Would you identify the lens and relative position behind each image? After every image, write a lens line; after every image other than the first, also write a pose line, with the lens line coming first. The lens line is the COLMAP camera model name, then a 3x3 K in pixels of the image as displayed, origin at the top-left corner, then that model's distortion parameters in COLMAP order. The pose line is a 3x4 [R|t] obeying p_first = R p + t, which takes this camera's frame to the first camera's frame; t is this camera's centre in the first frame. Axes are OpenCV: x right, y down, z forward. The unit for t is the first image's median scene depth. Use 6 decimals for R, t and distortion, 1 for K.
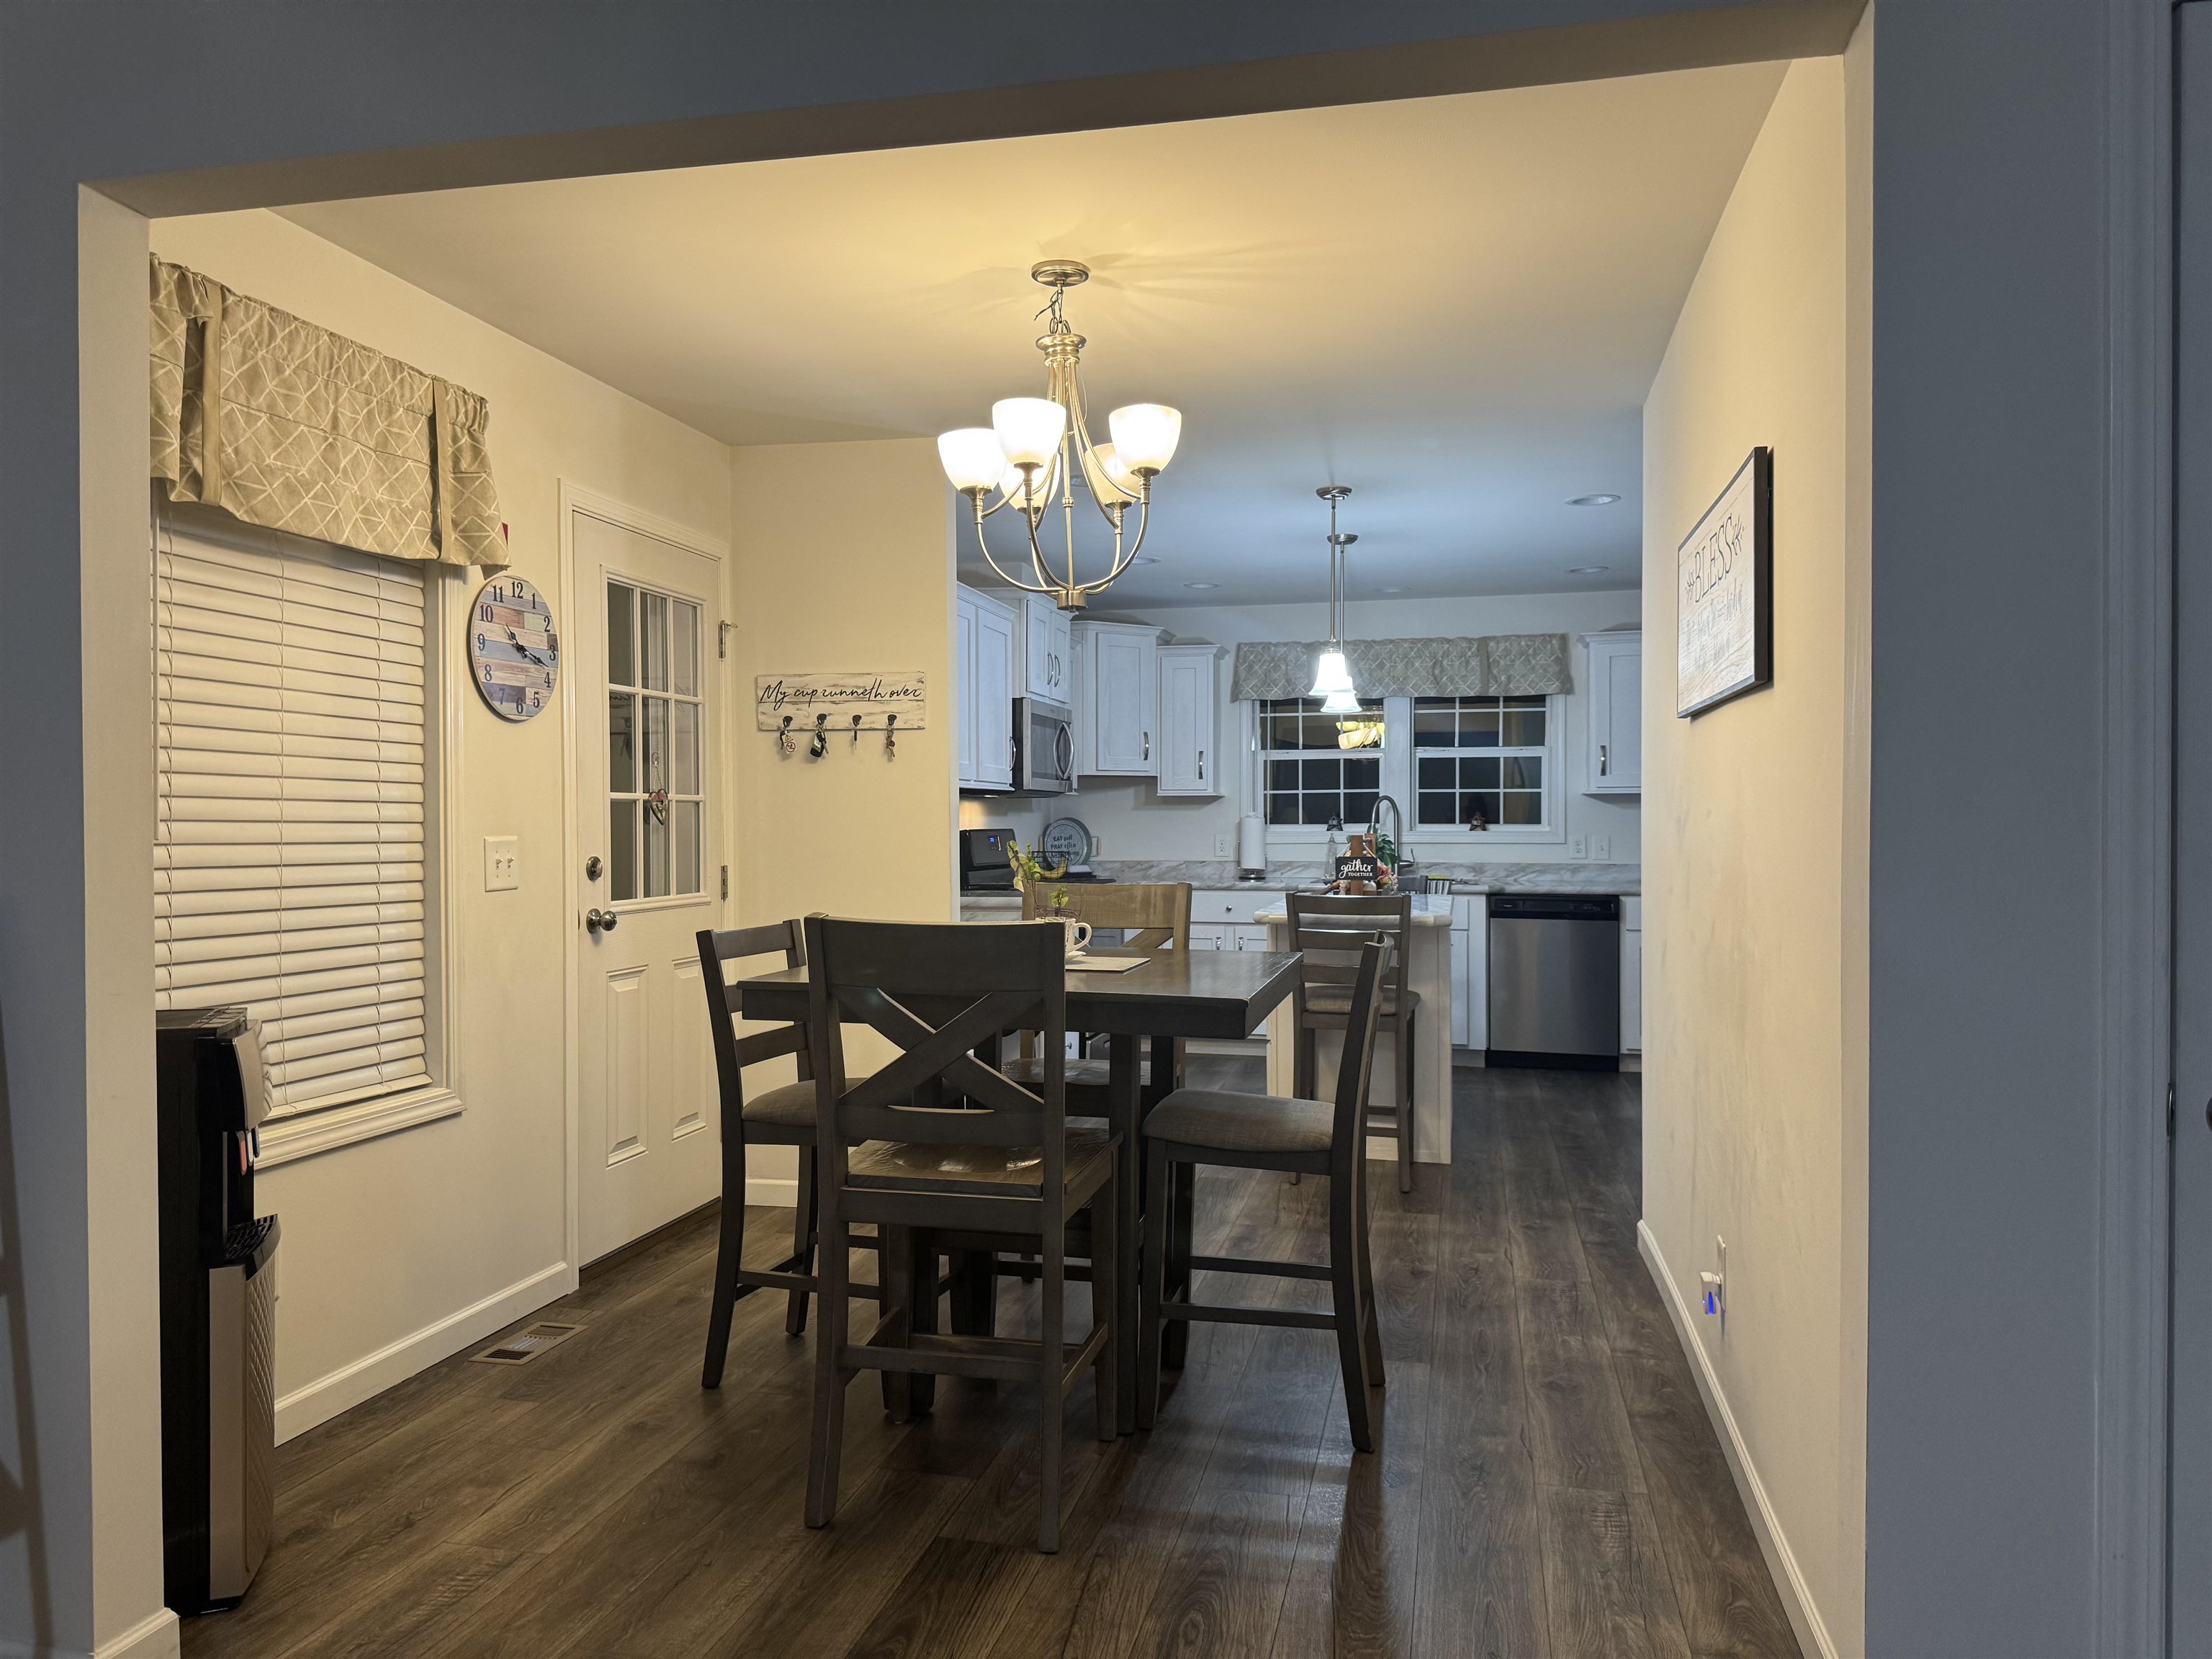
lens RADIAL K [[1565.1, 0, 1085.6], [0, 1565.1, 833.2], [0, 0, 1]] dist [0.094500, -0.114469]
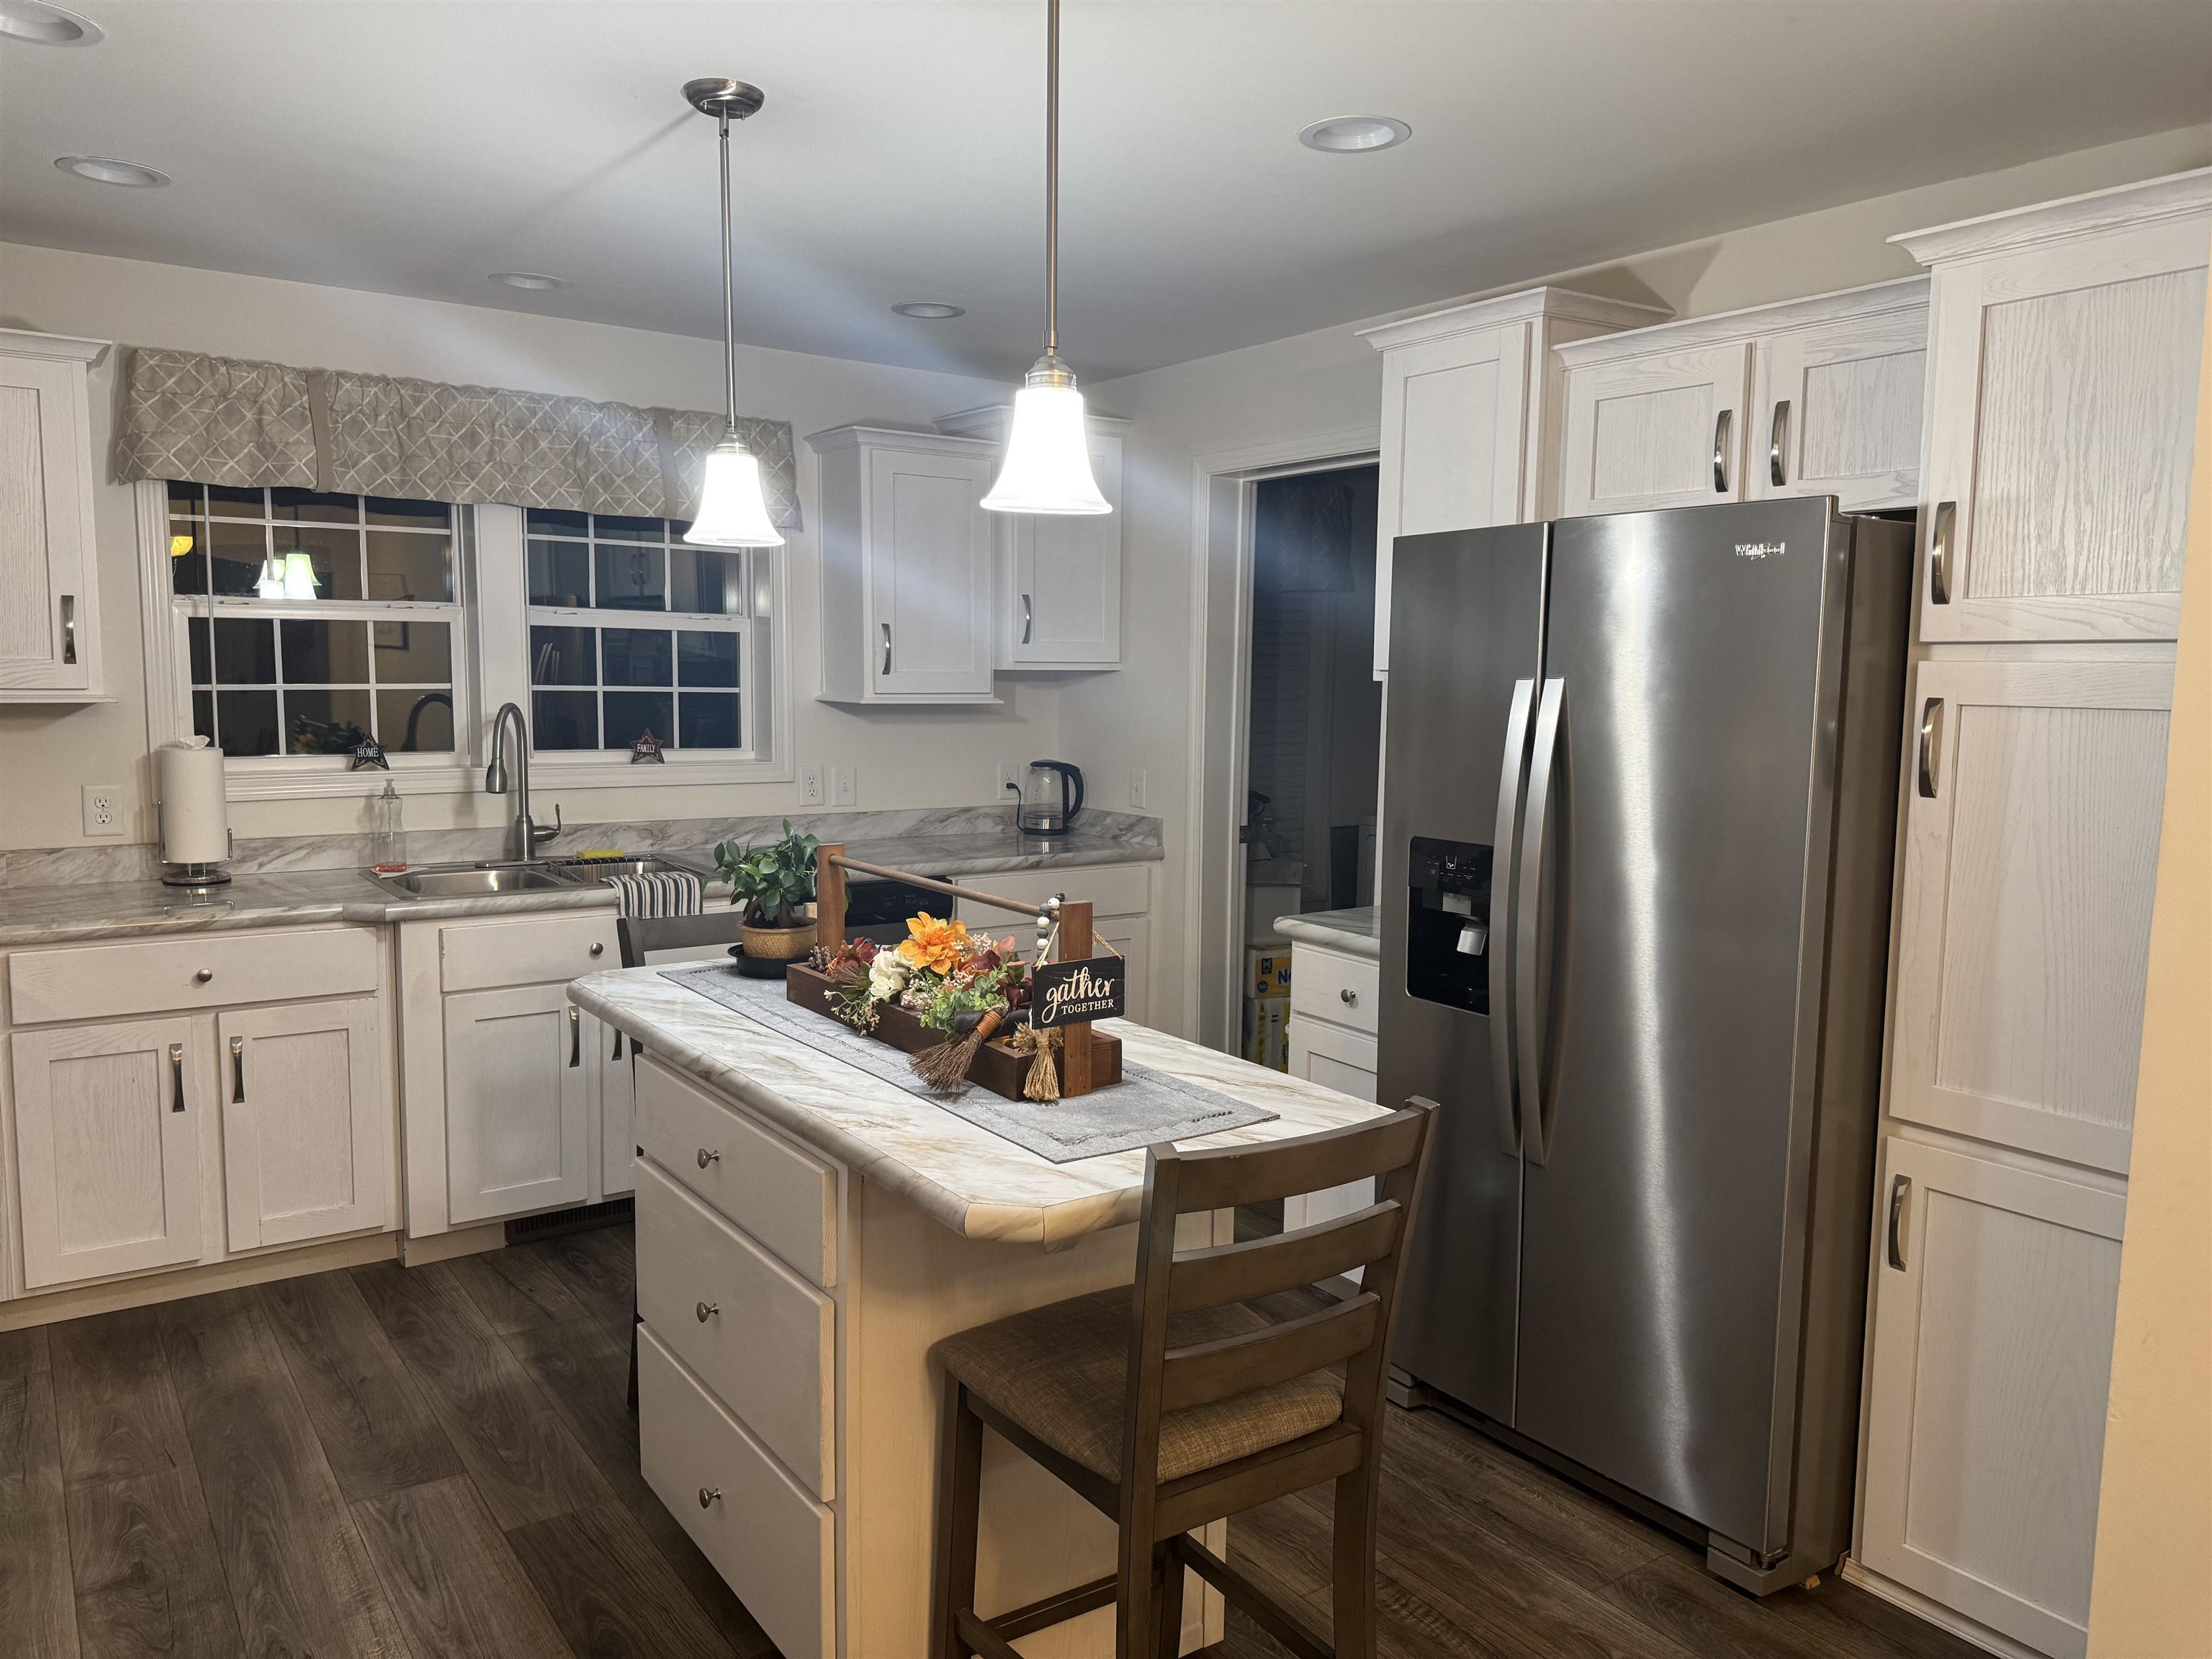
lens RADIAL K [[1565.1, 0, 1108.5], [0, 1565.1, 832.9], [0, 0, 1]] dist [0.094500, -0.114469]
pose [[0.656569, -0.069662, 0.751042, -0.067055], [-0.010931, 0.994743, 0.101822, -0.035687], [-0.754187, -0.075063, 0.652355, 0.506832]]
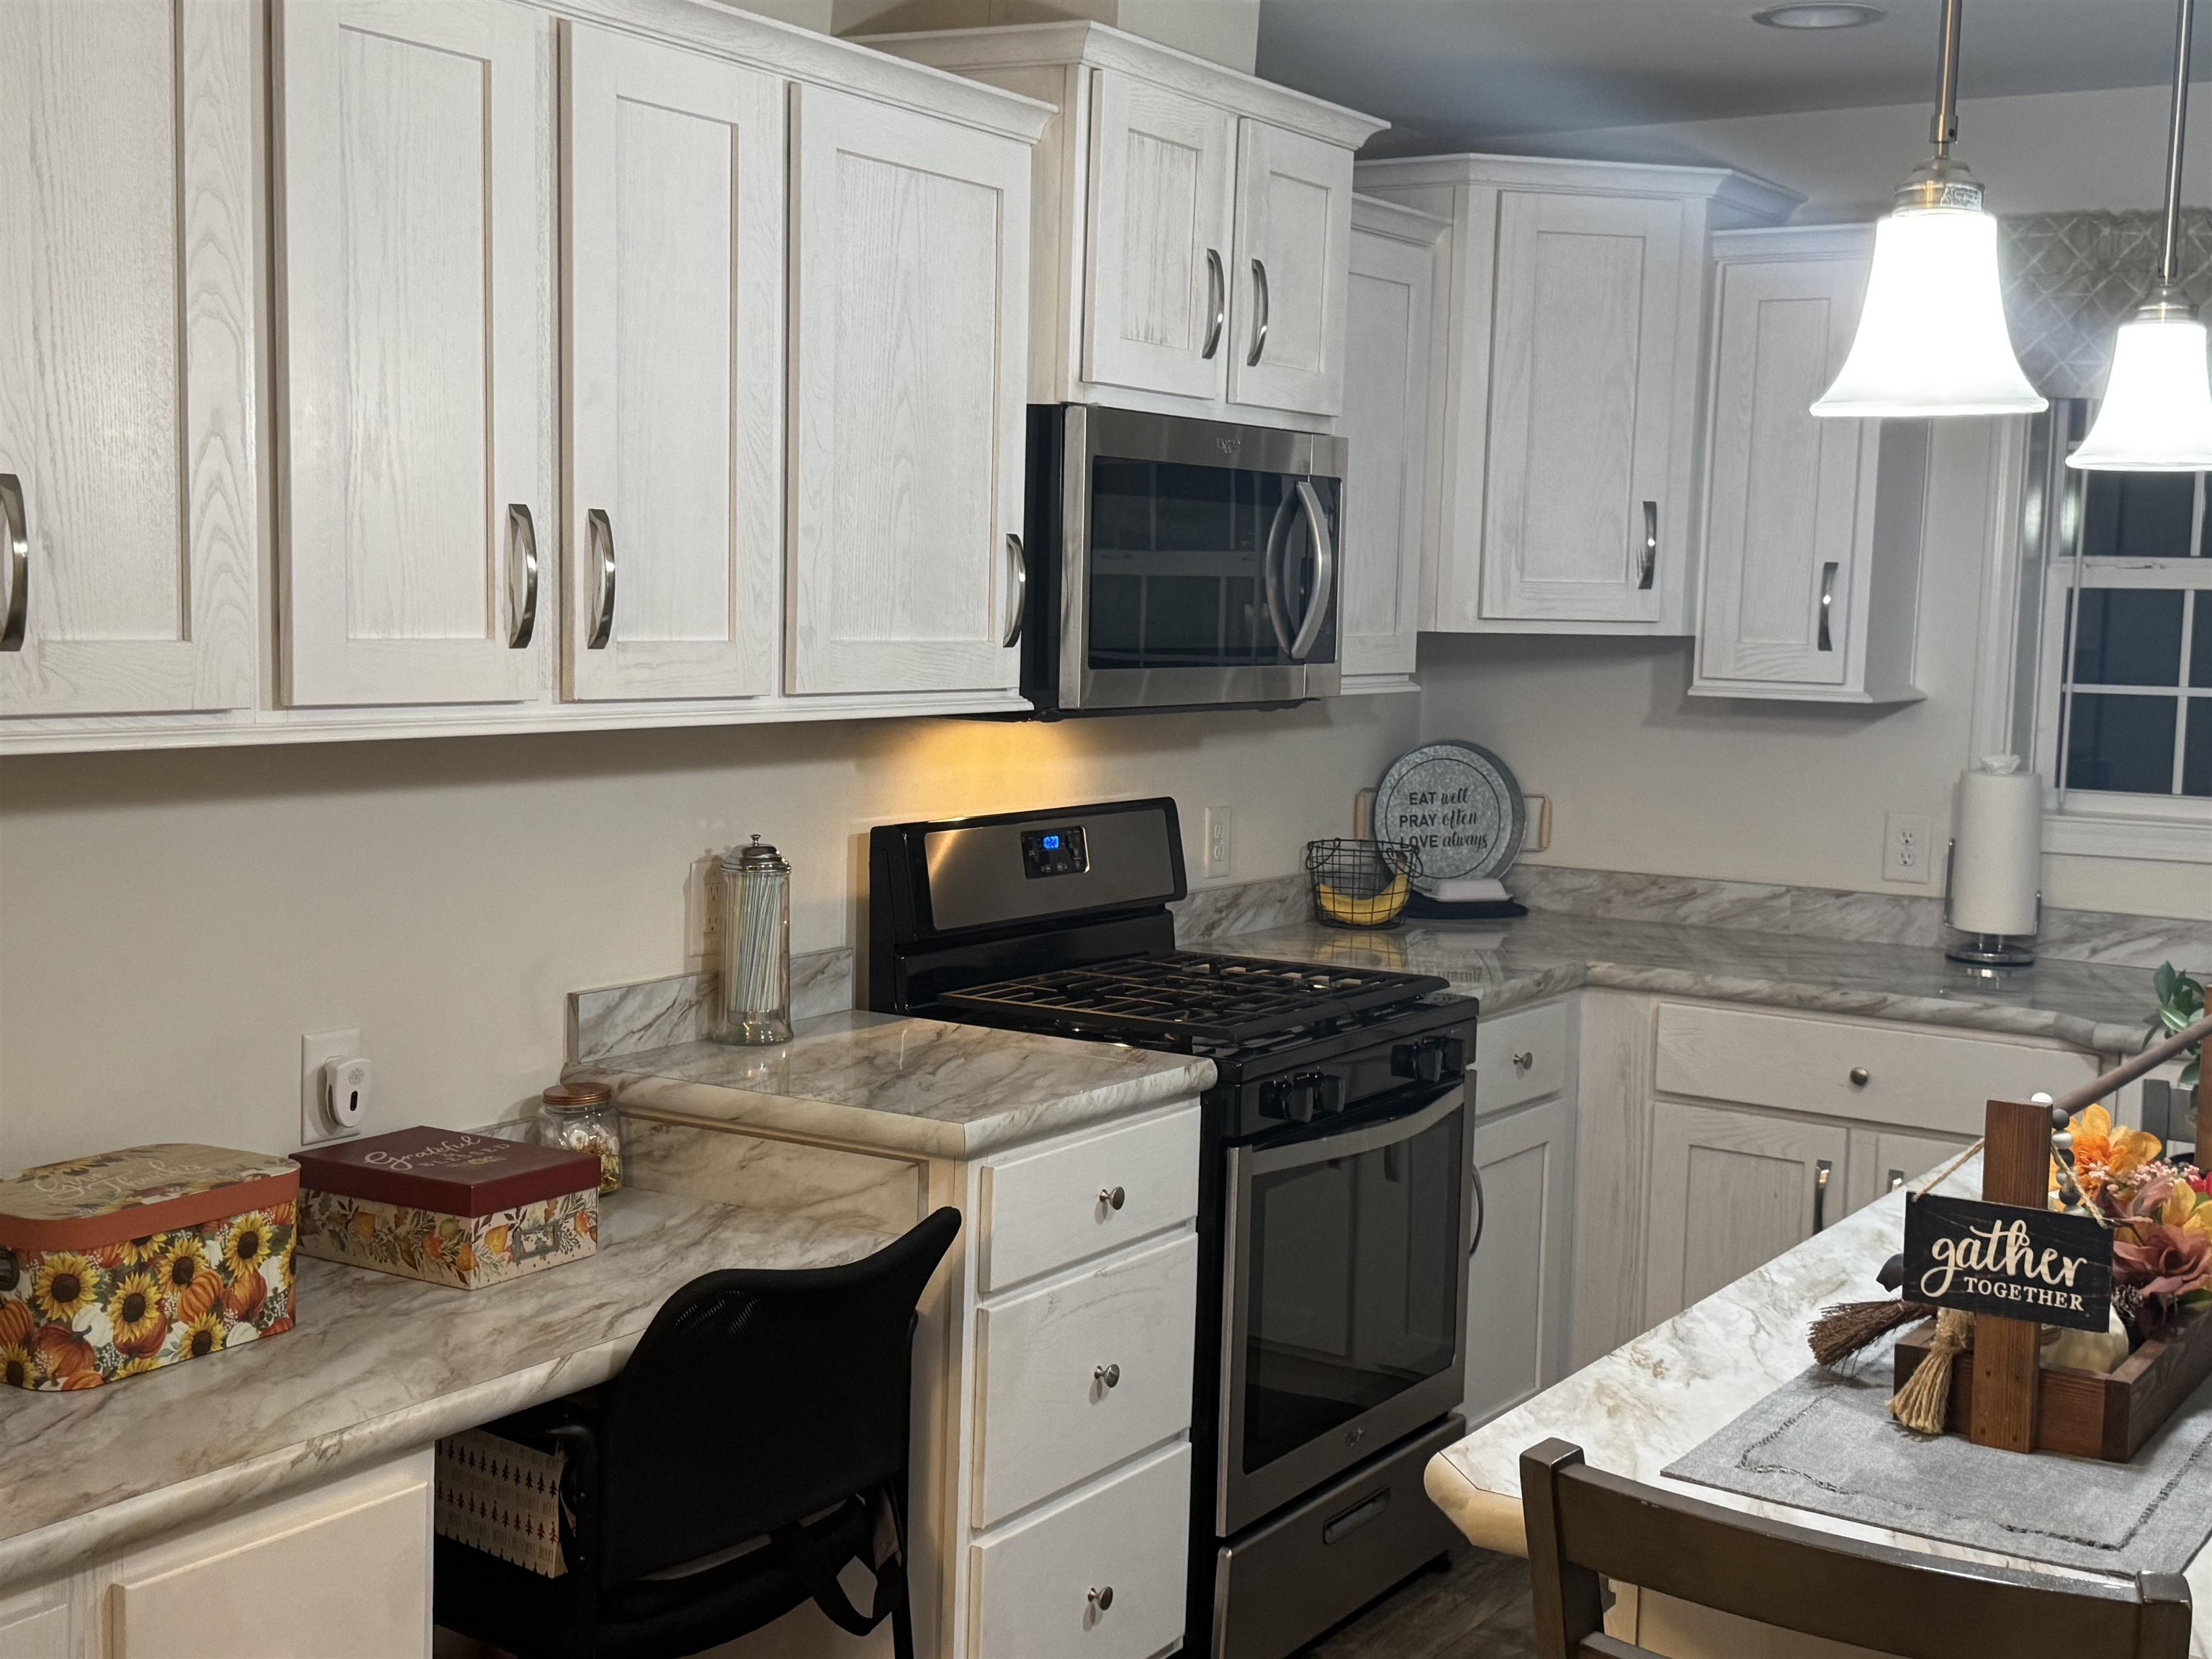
lens RADIAL K [[2696.9, 0, 1106.3], [0, 2696.9, 837.7], [0, 0, 1]] dist [0.114191, 0.000000]
pose [[0.944323, 0.060093, -0.323486, 0.116662], [-0.032048, 0.995304, 0.091338, -0.042362], [0.327456, -0.075886, 0.941814, 0.418015]]
